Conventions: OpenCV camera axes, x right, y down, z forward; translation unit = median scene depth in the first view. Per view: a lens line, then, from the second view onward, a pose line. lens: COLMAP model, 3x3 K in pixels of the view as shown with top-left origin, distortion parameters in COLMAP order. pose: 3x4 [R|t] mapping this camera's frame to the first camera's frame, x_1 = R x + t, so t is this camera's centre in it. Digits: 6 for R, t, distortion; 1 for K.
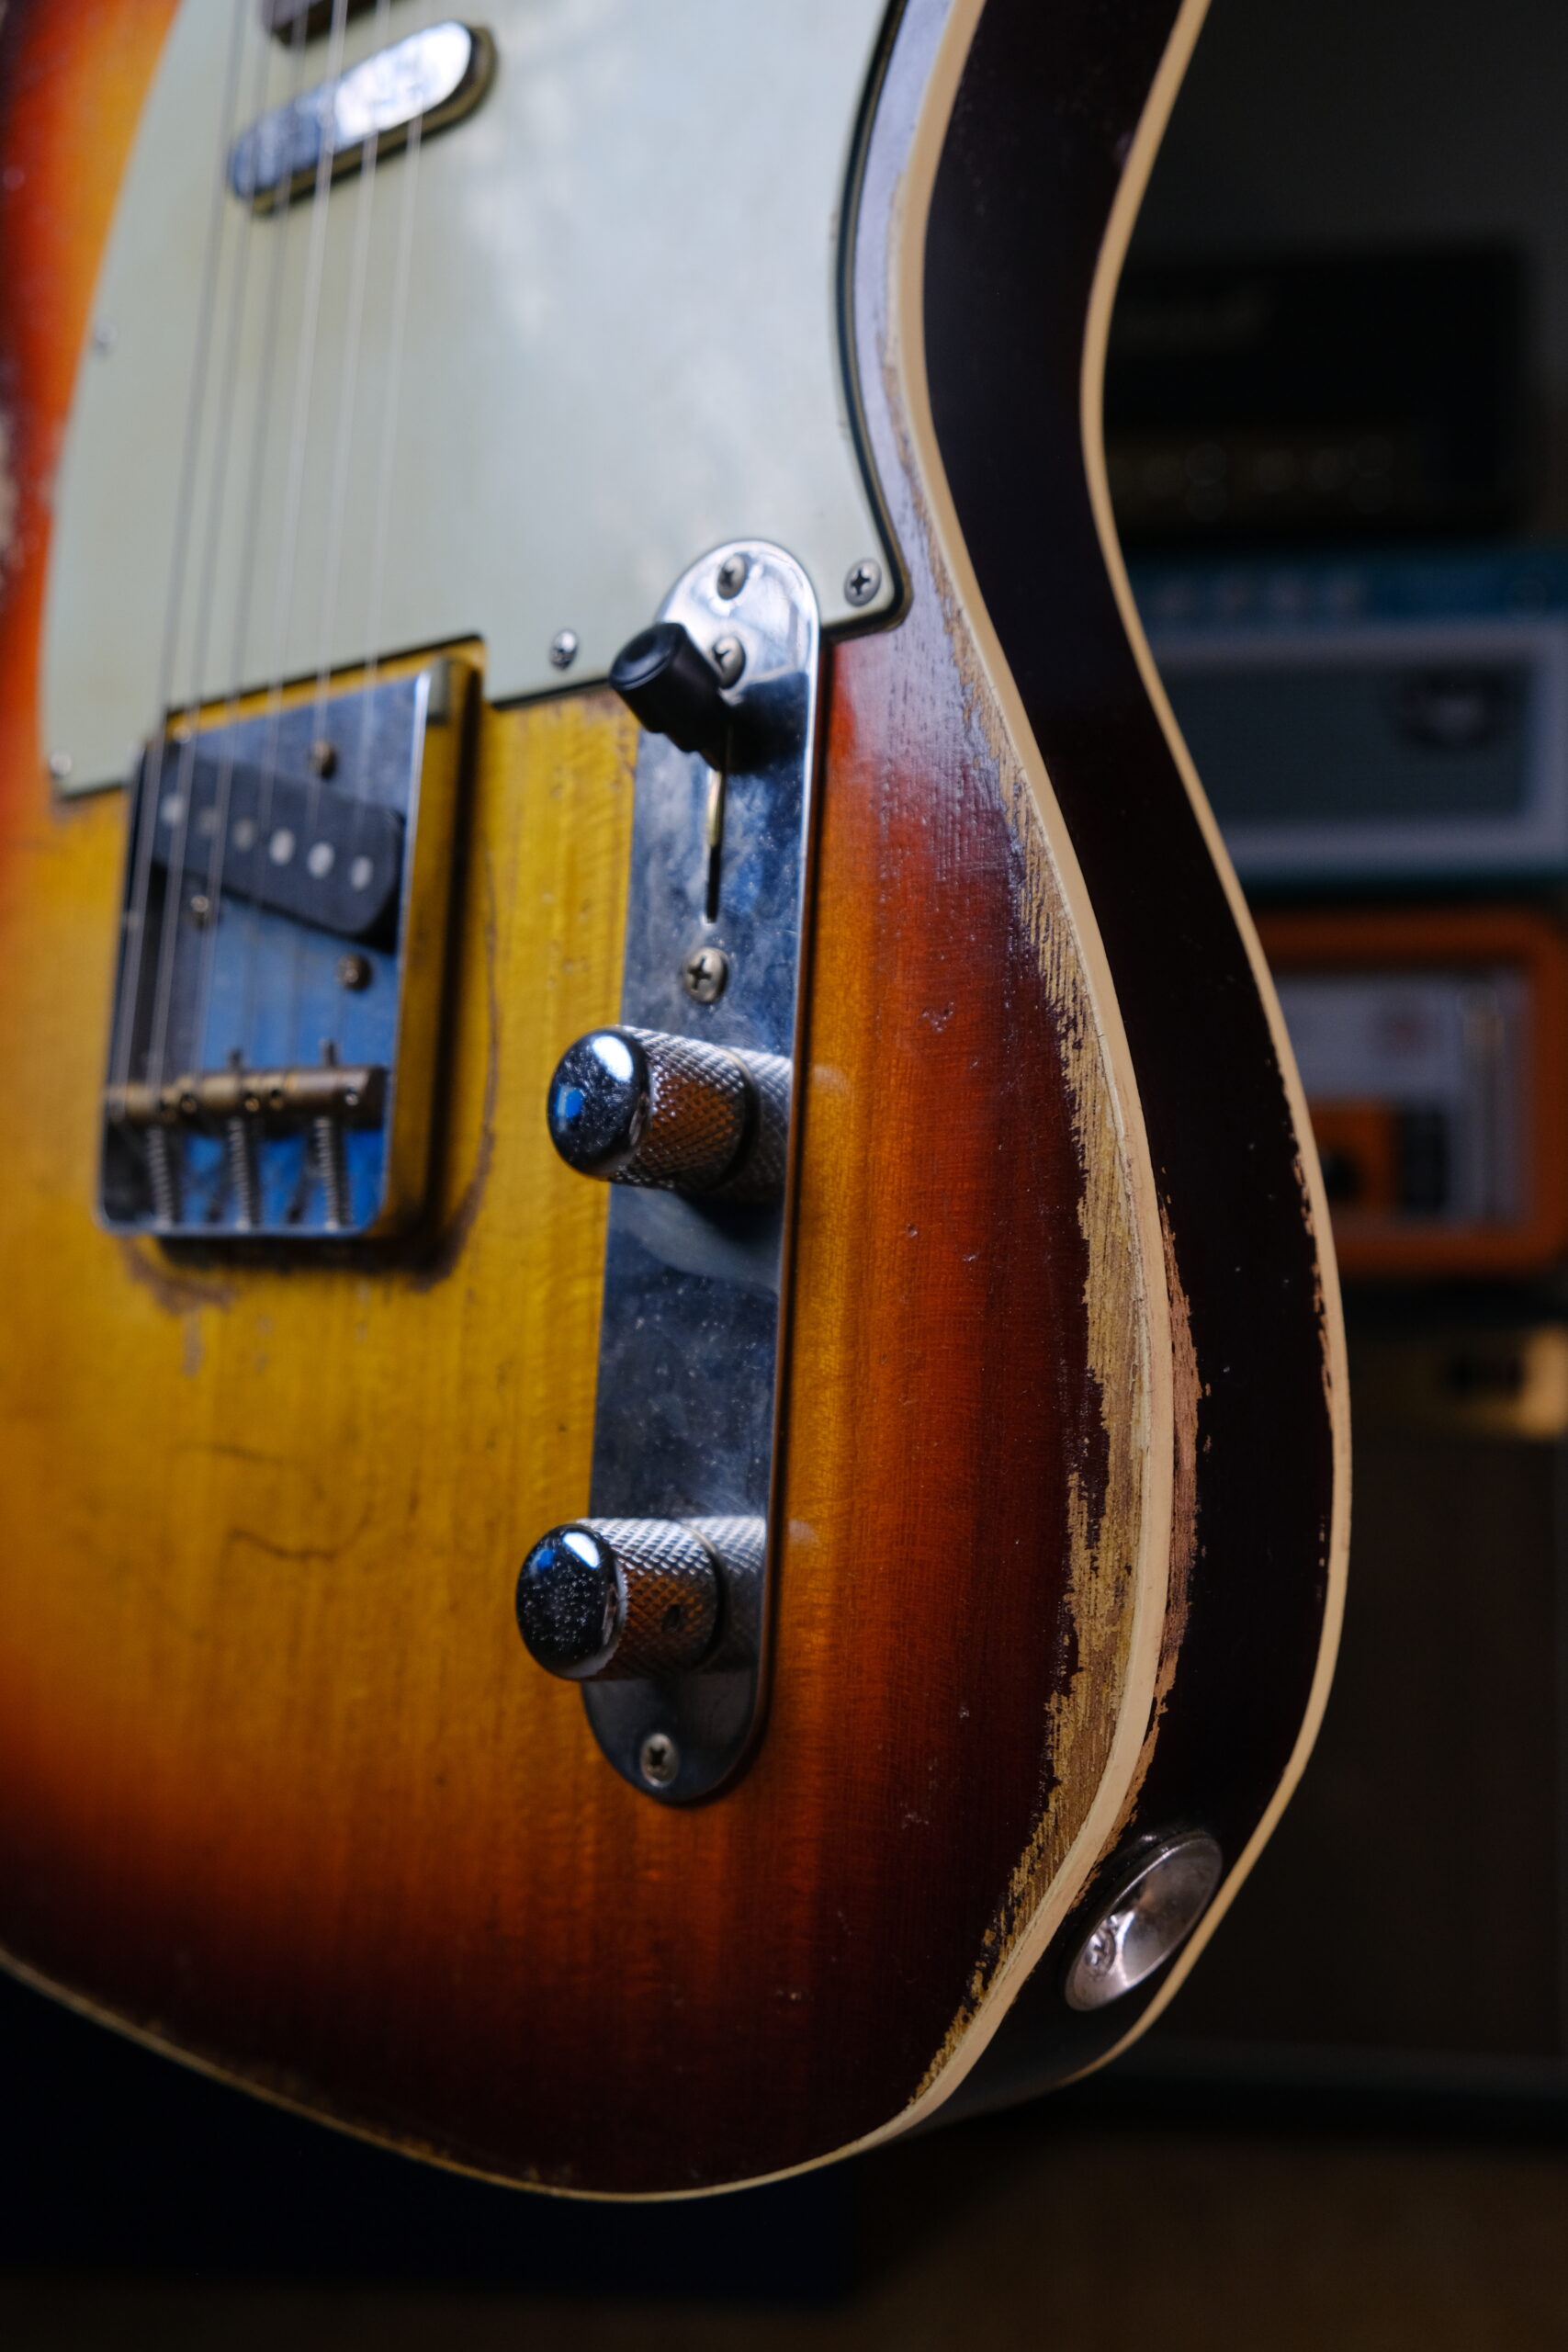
lens RADIAL K [[2253.6, 0, 796.7], [0, 2253.6, 1181.6], [0, 0, 1]] dist [-0.015193, 0.000000]
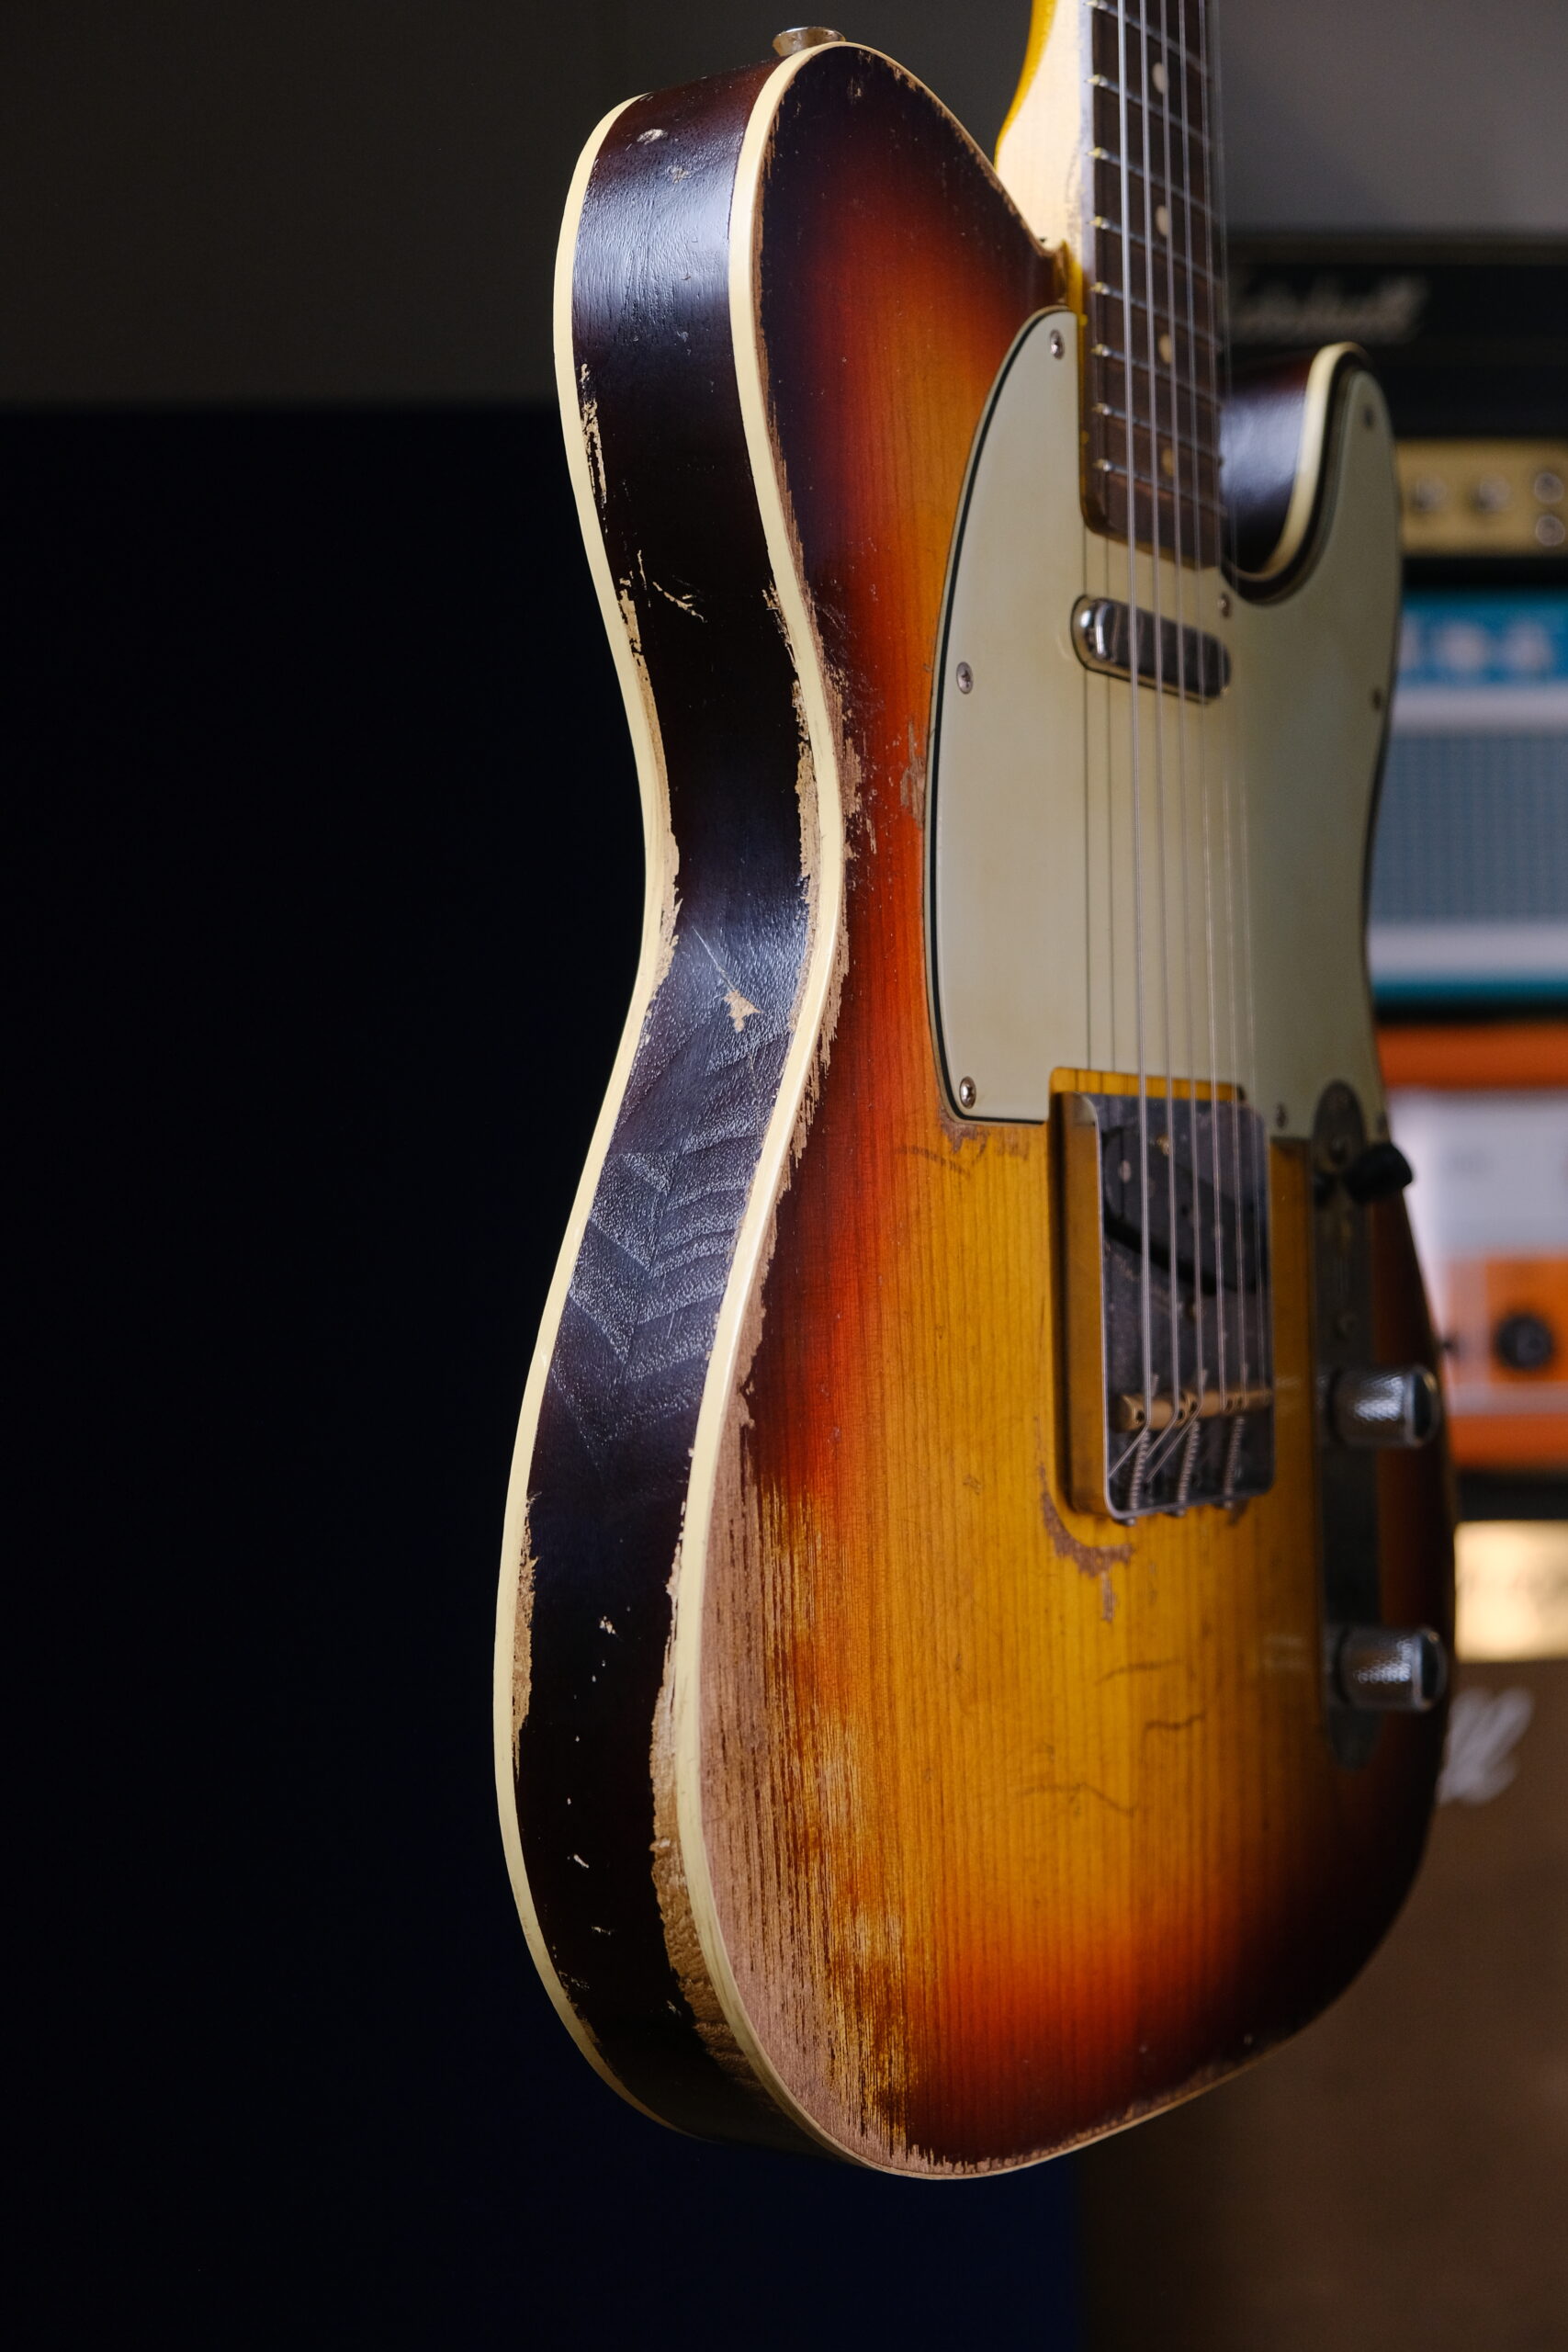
lens RADIAL K [[3200.5, 0, 777.0], [0, 3200.5, 1176.6], [0, 0, 1]] dist [-0.047288, 0.000000]
pose [[-0.120962, -0.033966, 0.992076, -2.534909], [-0.067932, 0.997355, 0.025864, -0.246774], [-0.990330, -0.064265, -0.122949, 1.779960]]
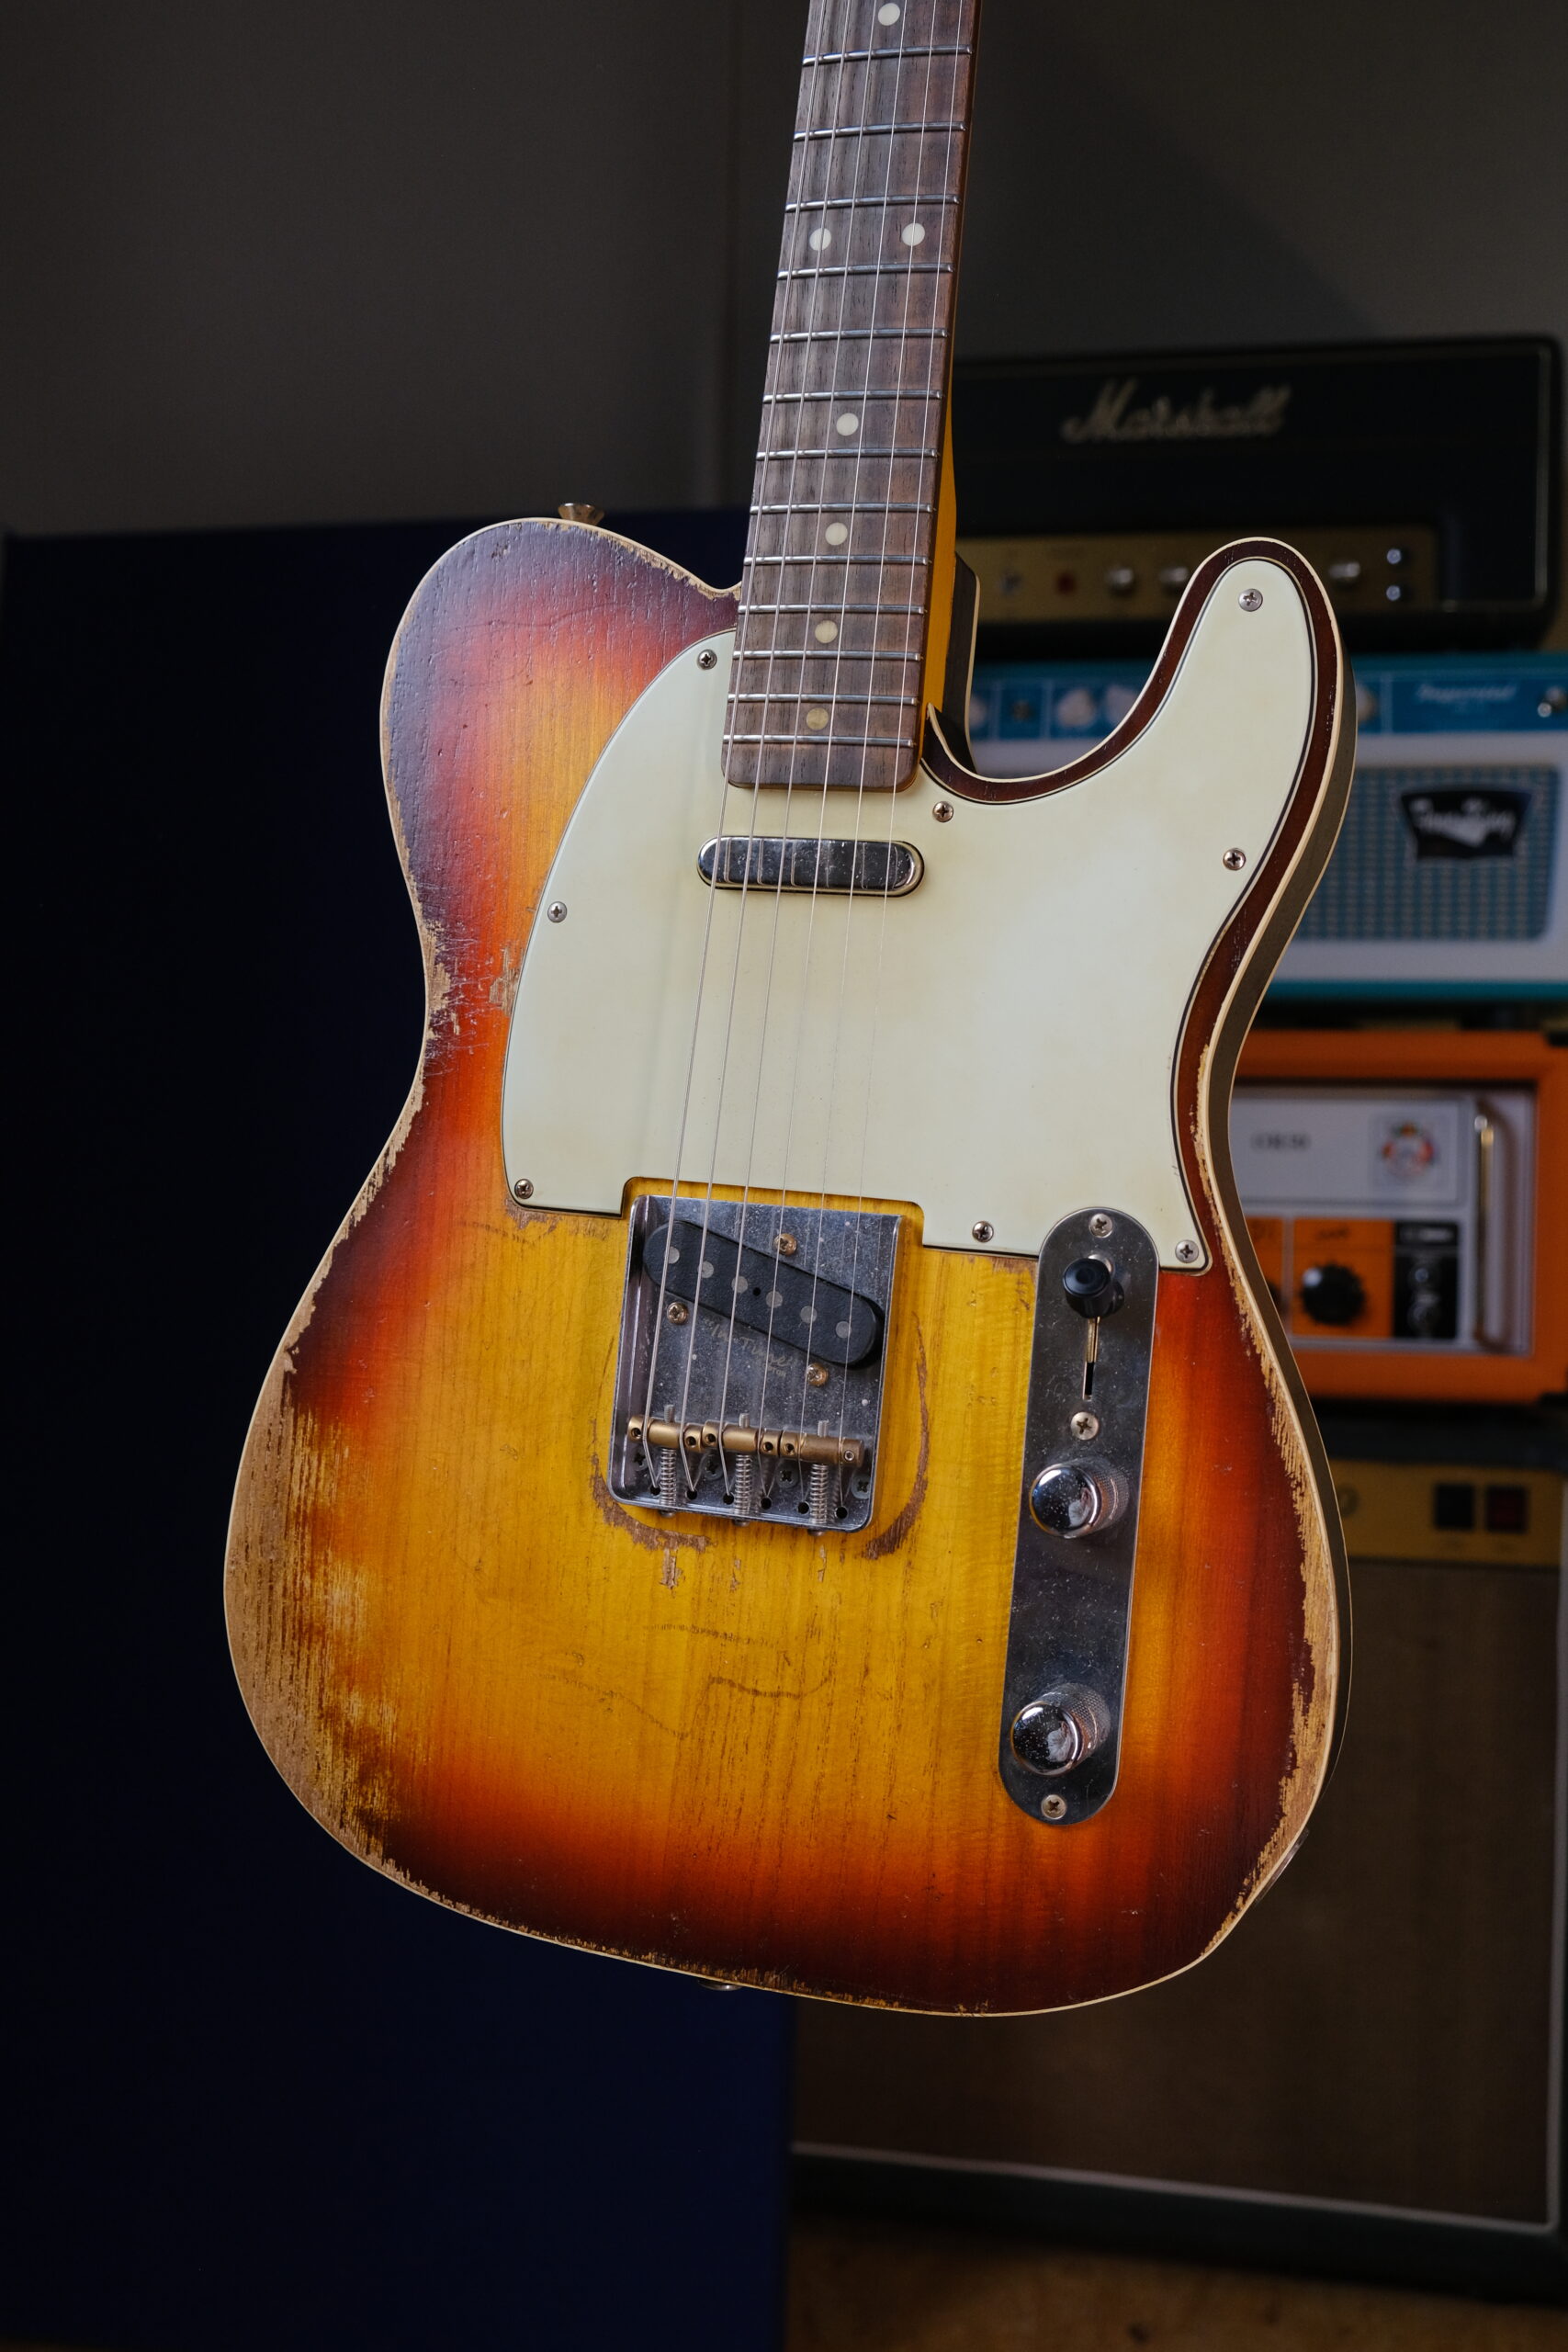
lens RADIAL K [[2371.5, 0, 775.4], [0, 2371.5, 1174.6], [0, 0, 1]] dist [-0.027268, 0.000000]
pose [[0.922402, 0.037104, 0.384444, -1.129771], [-0.065642, 0.995954, 0.061375, -0.430618], [-0.380611, -0.081848, 0.921106, -0.846156]]
